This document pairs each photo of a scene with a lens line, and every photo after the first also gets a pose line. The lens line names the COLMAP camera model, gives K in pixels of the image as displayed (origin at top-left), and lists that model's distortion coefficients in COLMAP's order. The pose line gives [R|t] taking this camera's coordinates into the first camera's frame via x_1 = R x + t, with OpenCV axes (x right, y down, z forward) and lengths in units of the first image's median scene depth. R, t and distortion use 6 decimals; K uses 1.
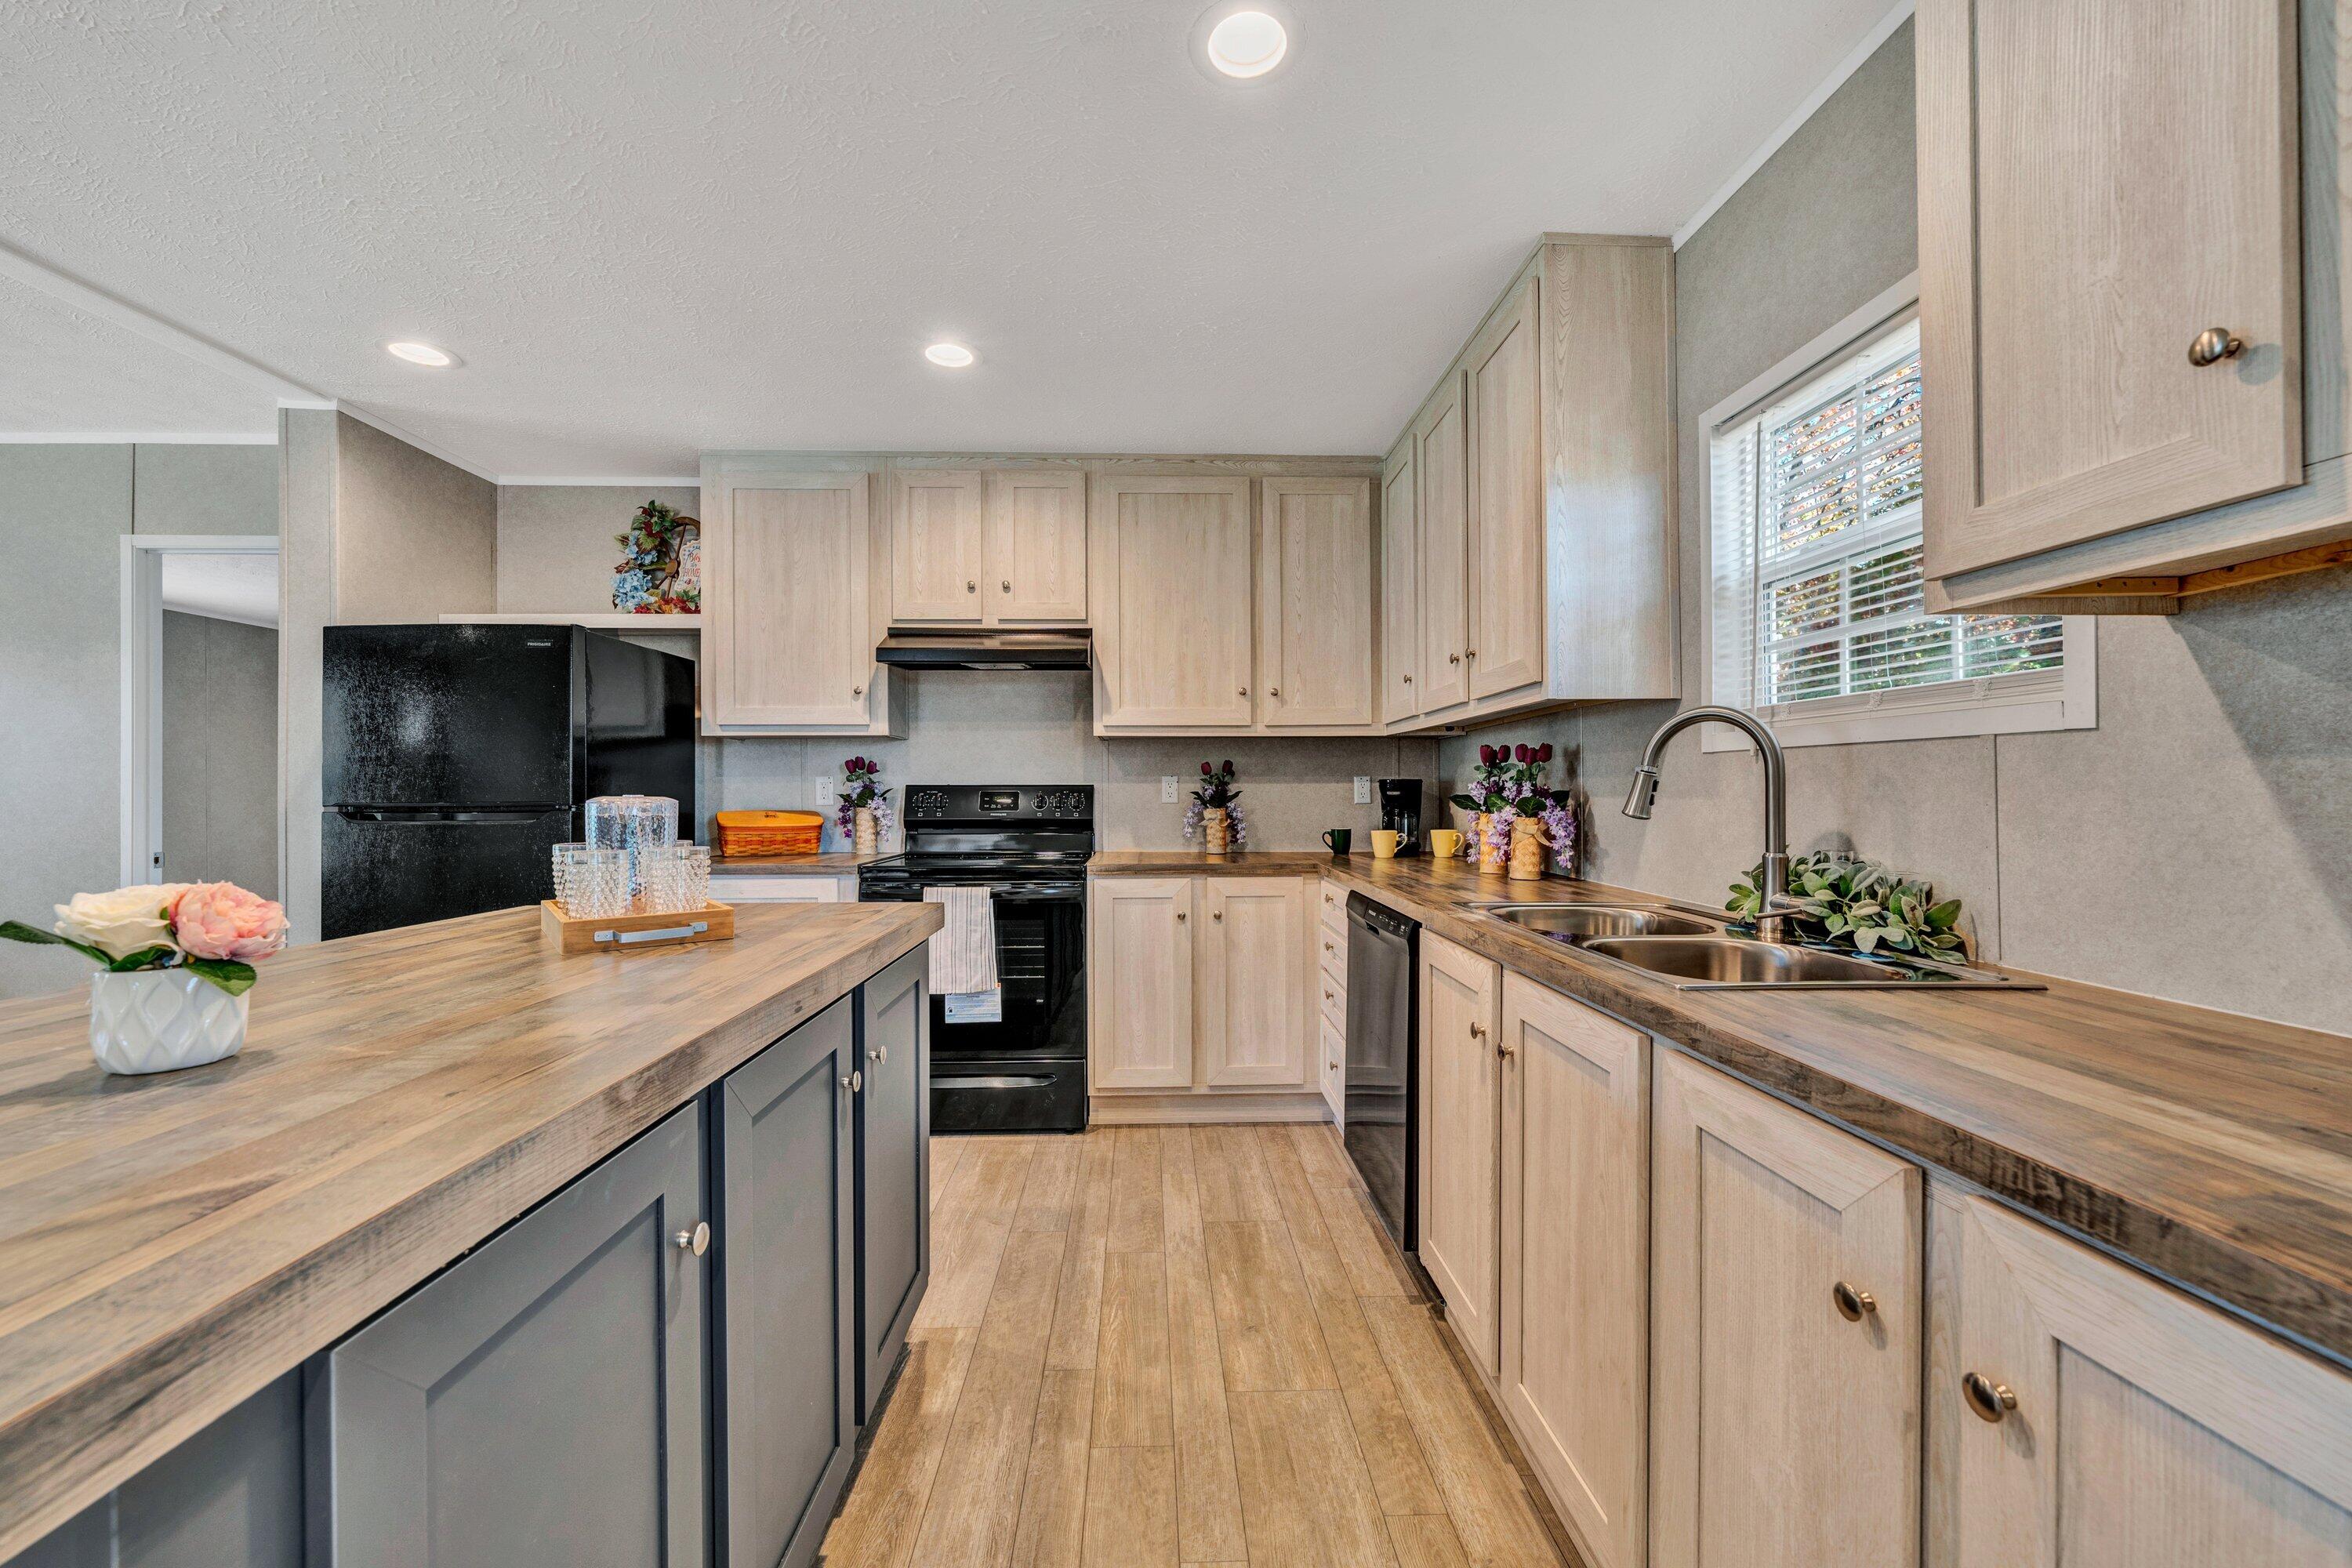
lens RADIAL K [[899.5, 0, 1176.0], [0, 899.5, 784.0], [0, 0, 1]] dist [0.000684, -0.000132]
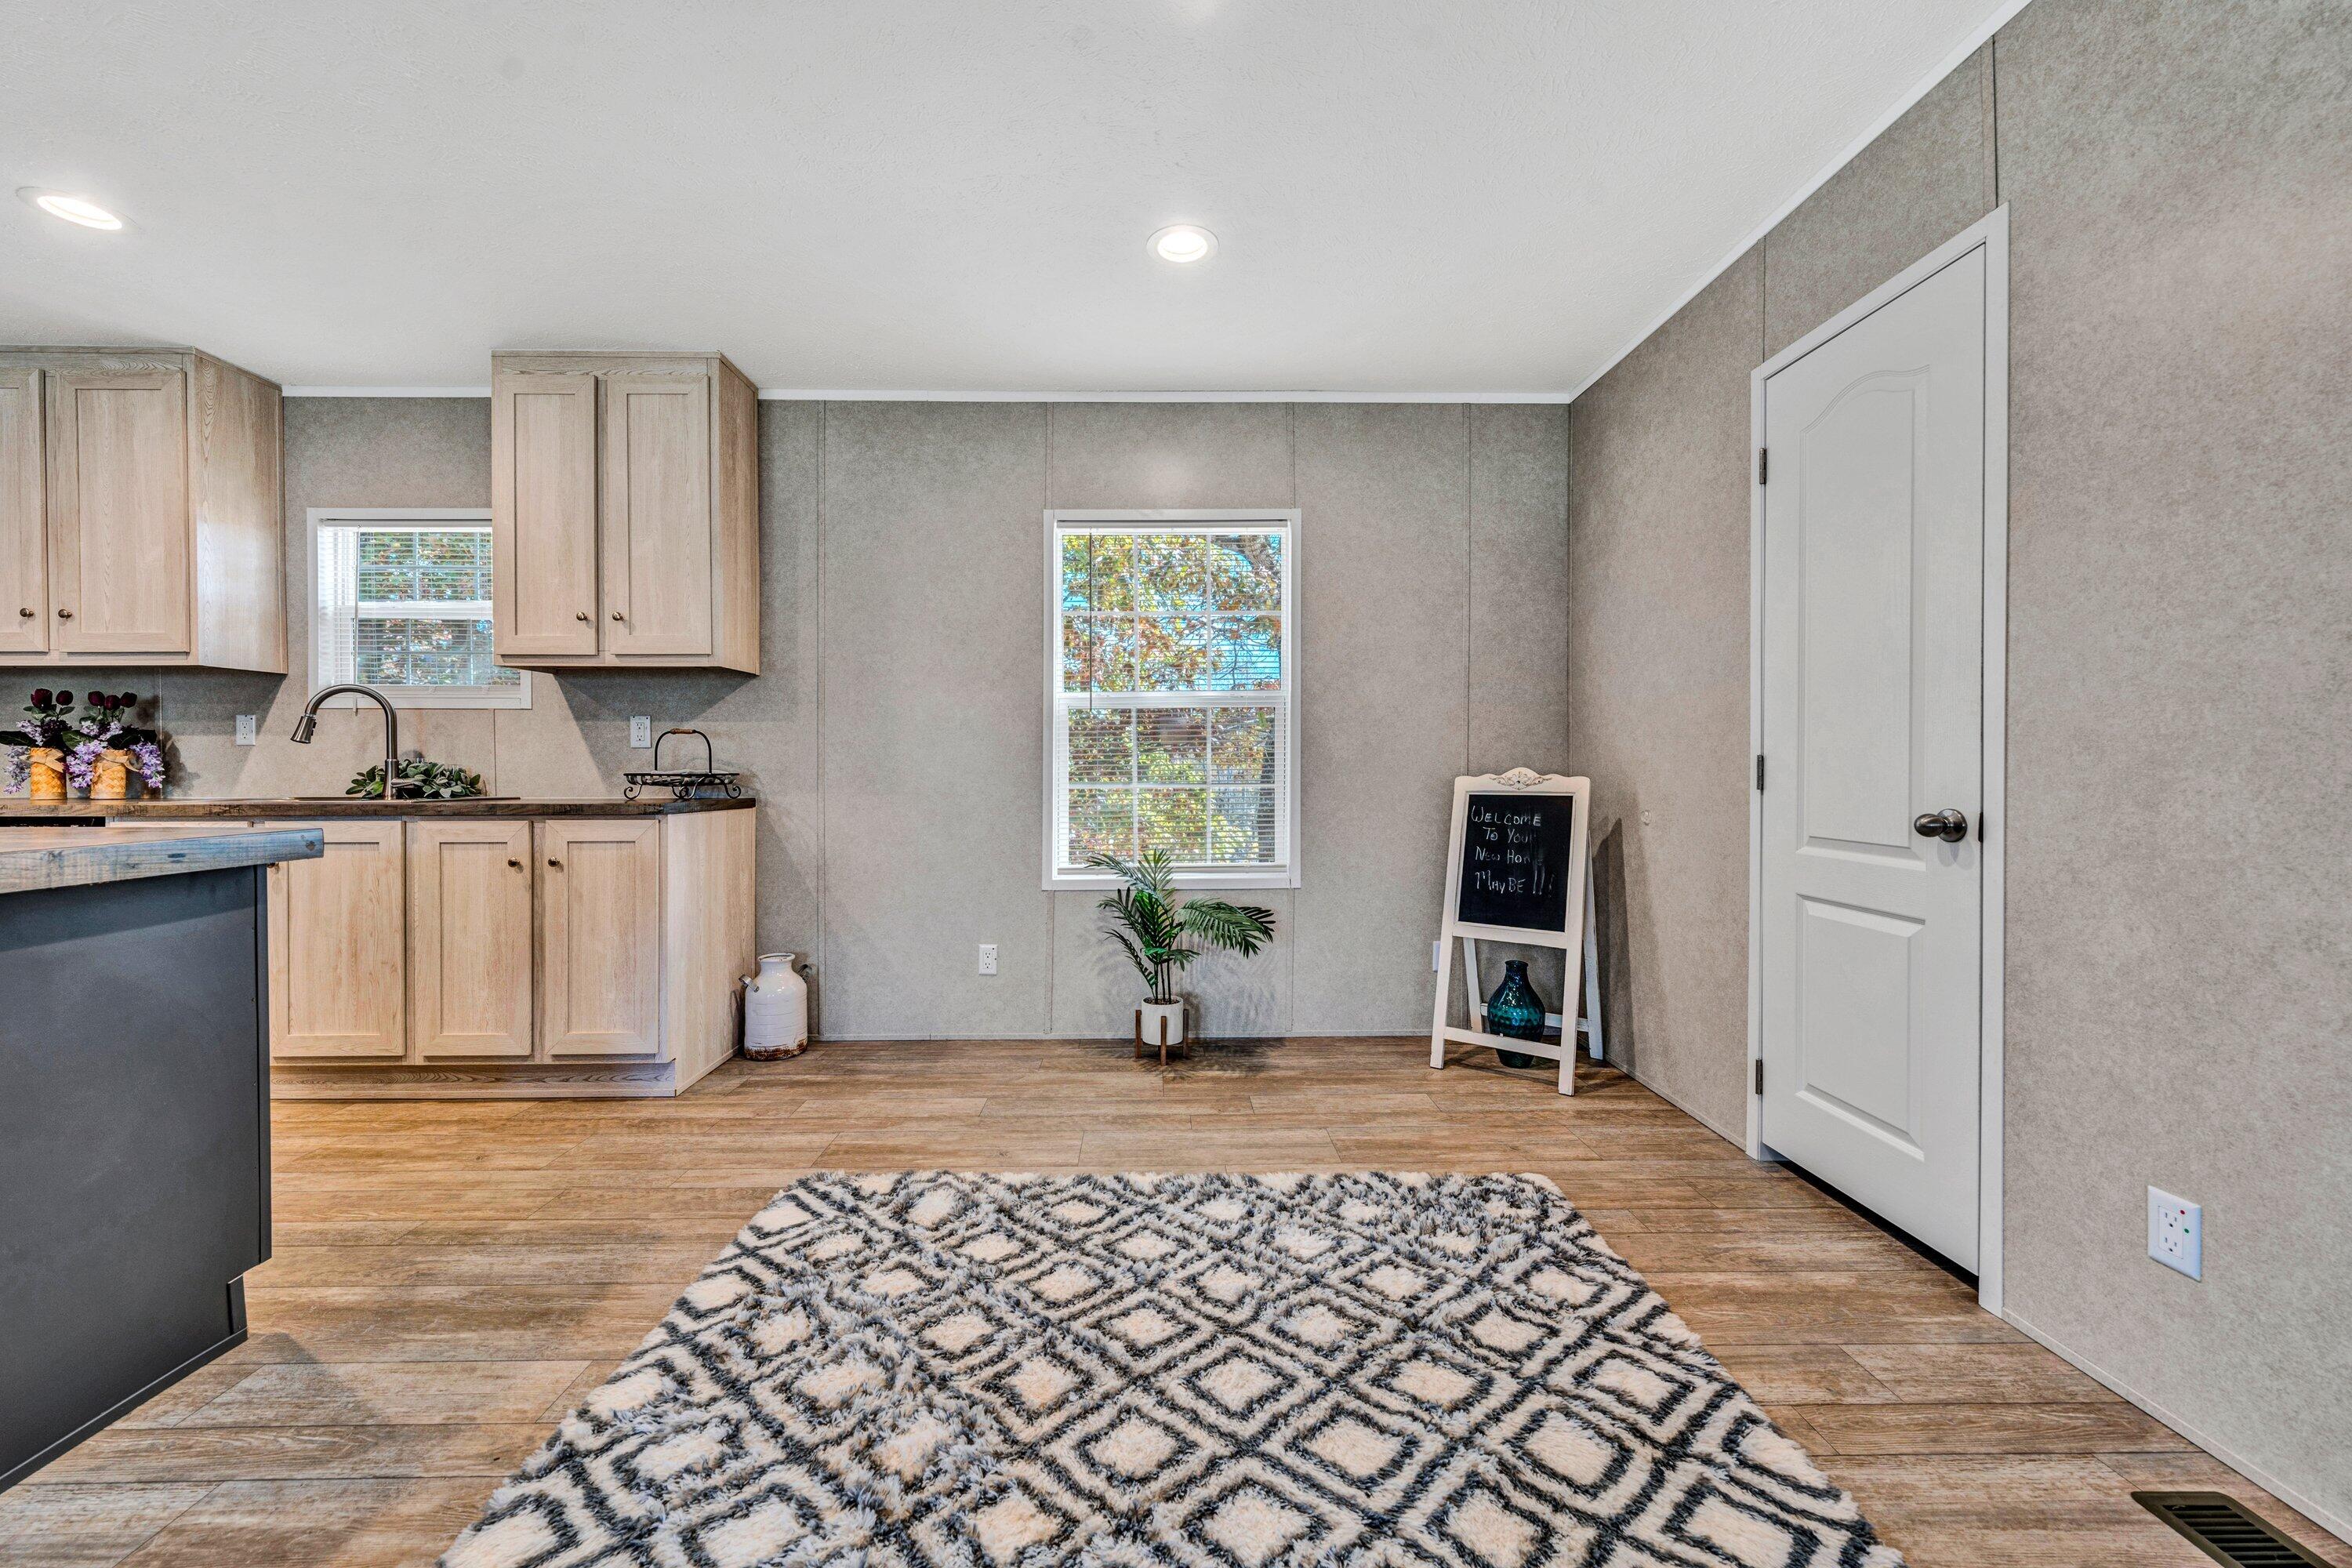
lens RADIAL K [[880.6, 0, 1160.6], [0, 880.6, 773.7], [0, 0, 1]] dist [-0.001448, -0.000086]
pose [[0.020431, -0.008218, 0.999757, -0.615424], [-0.006364, 0.999945, 0.008350, 0.038200], [-0.999771, -0.006533, 0.020378, -0.376776]]
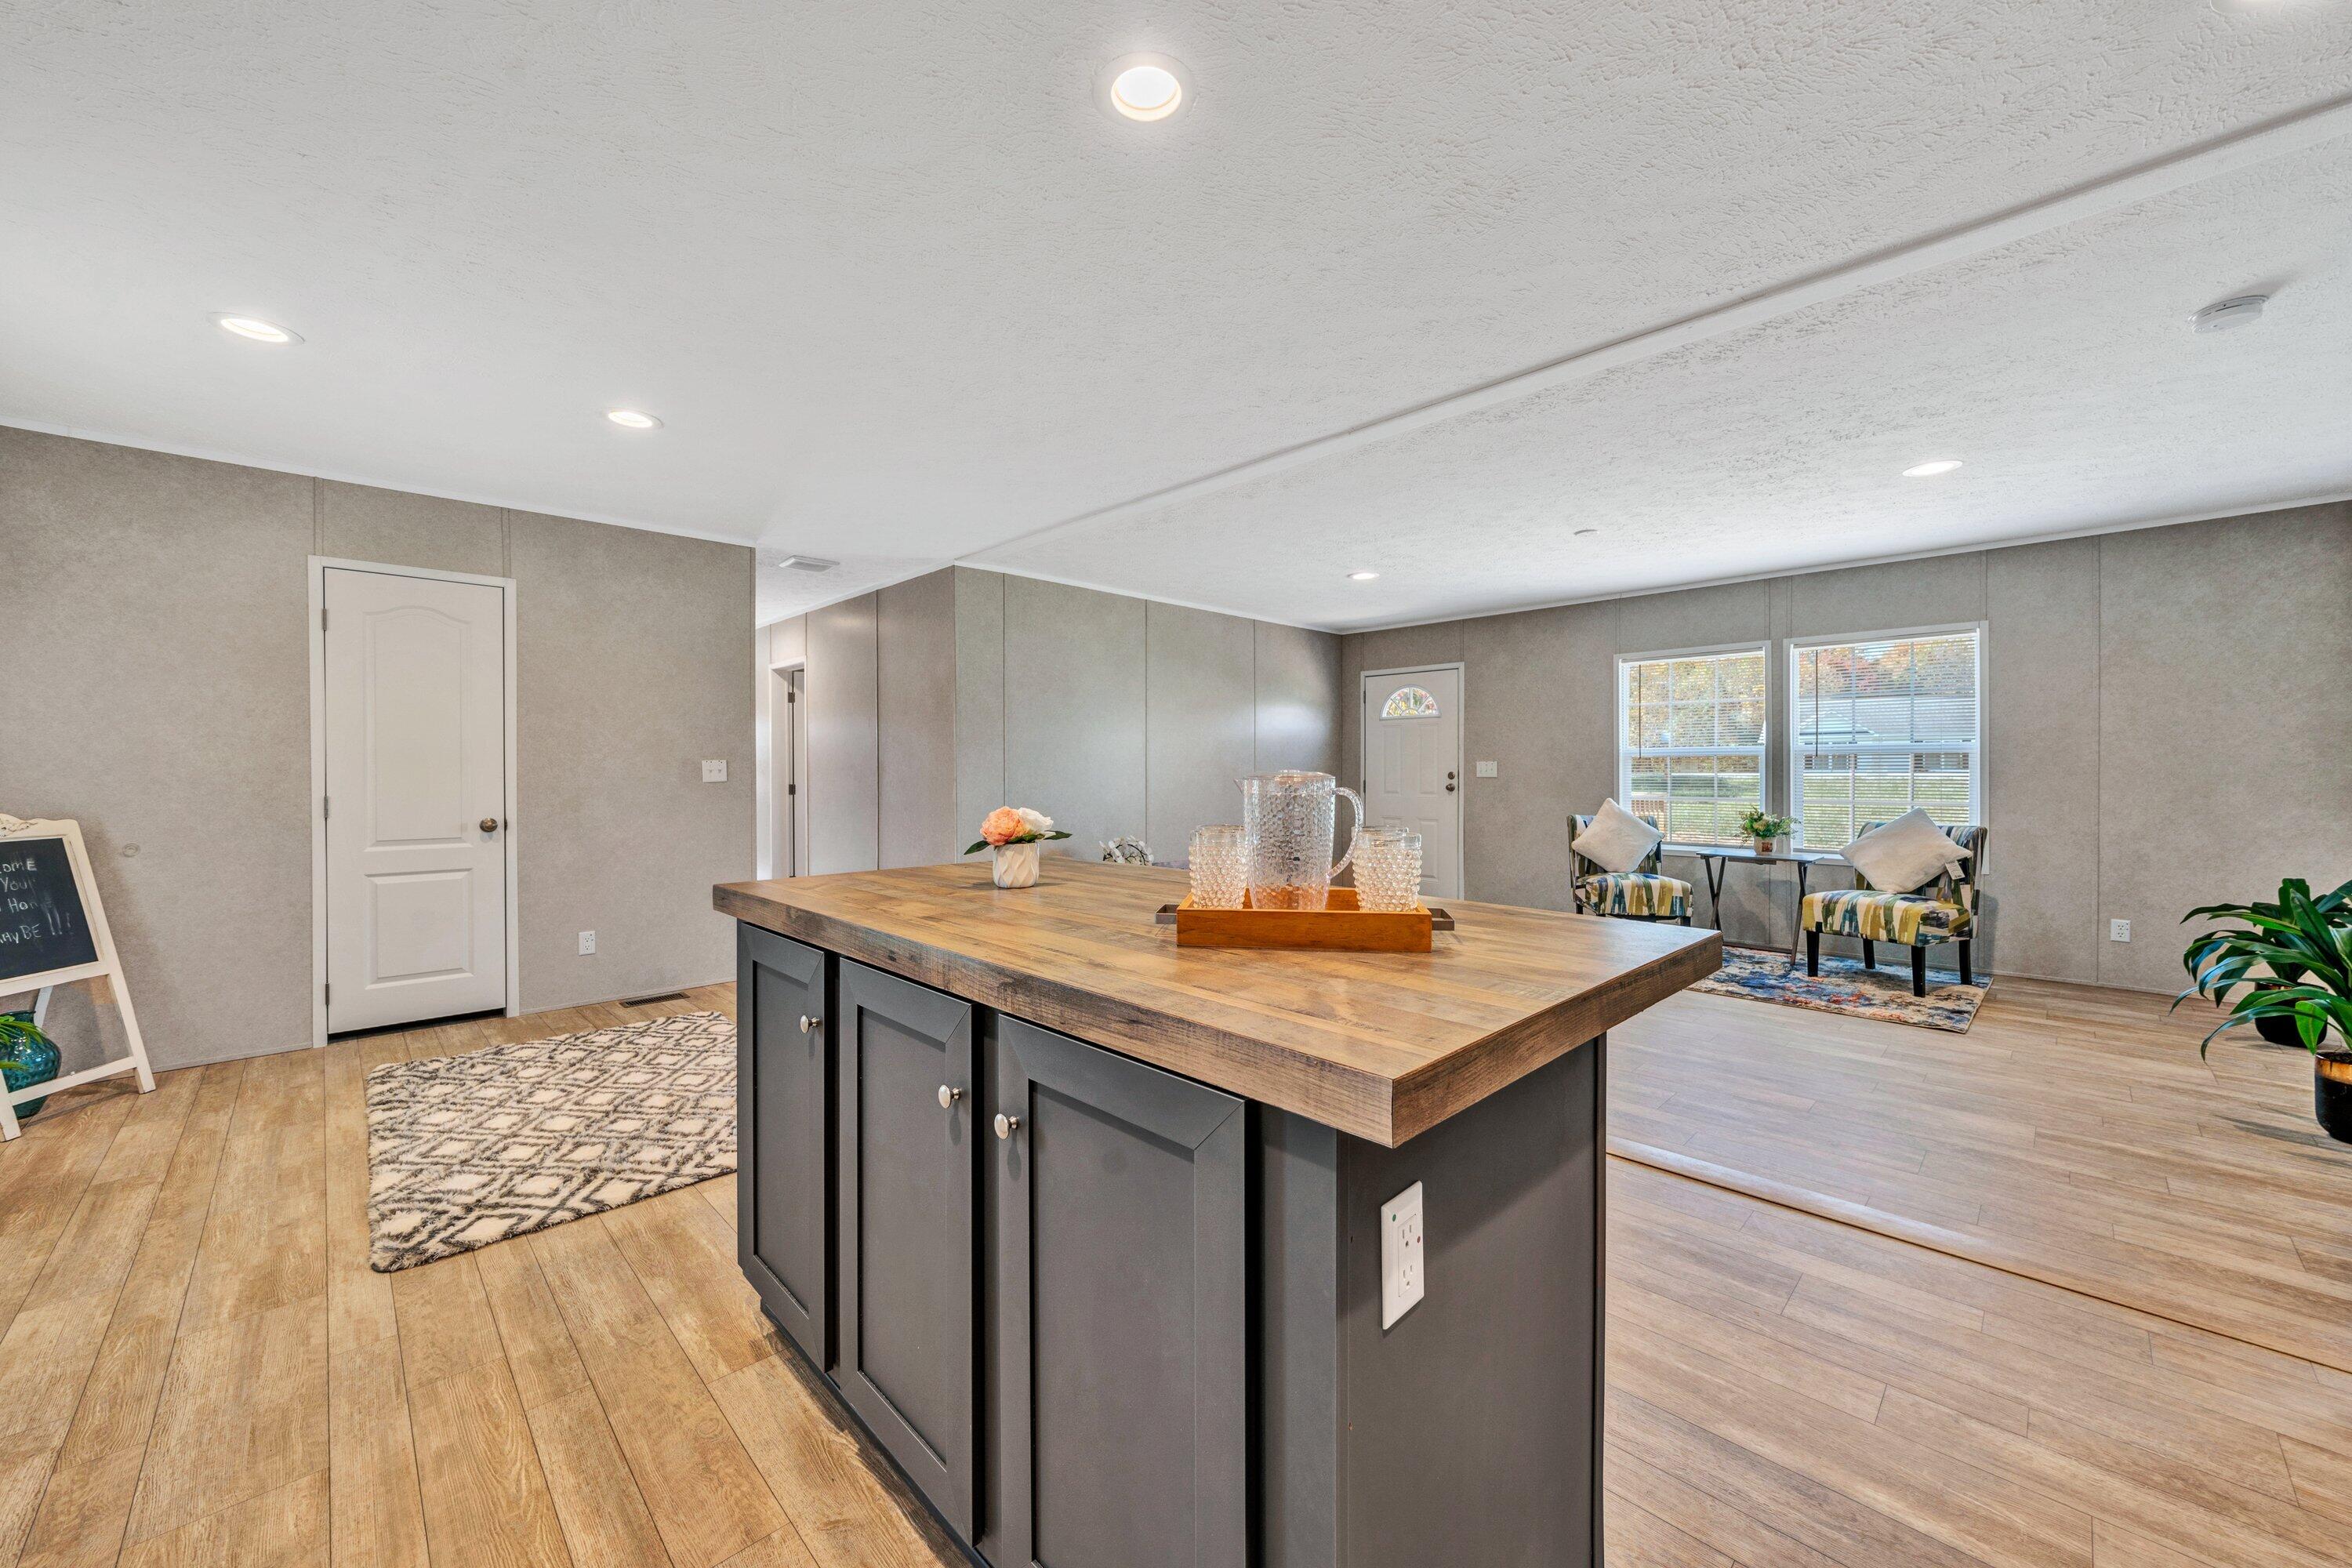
lens RADIAL K [[874.0, 0, 1186.1], [0, 874.0, 775.9], [0, 0, 1]] dist [-0.001852, -0.000246]
pose [[-0.737921, 0.007894, -0.674841, 0.019520], [0.008435, 0.999961, 0.002473, 0.006817], [0.674834, -0.003867, -0.737959, 0.723052]]
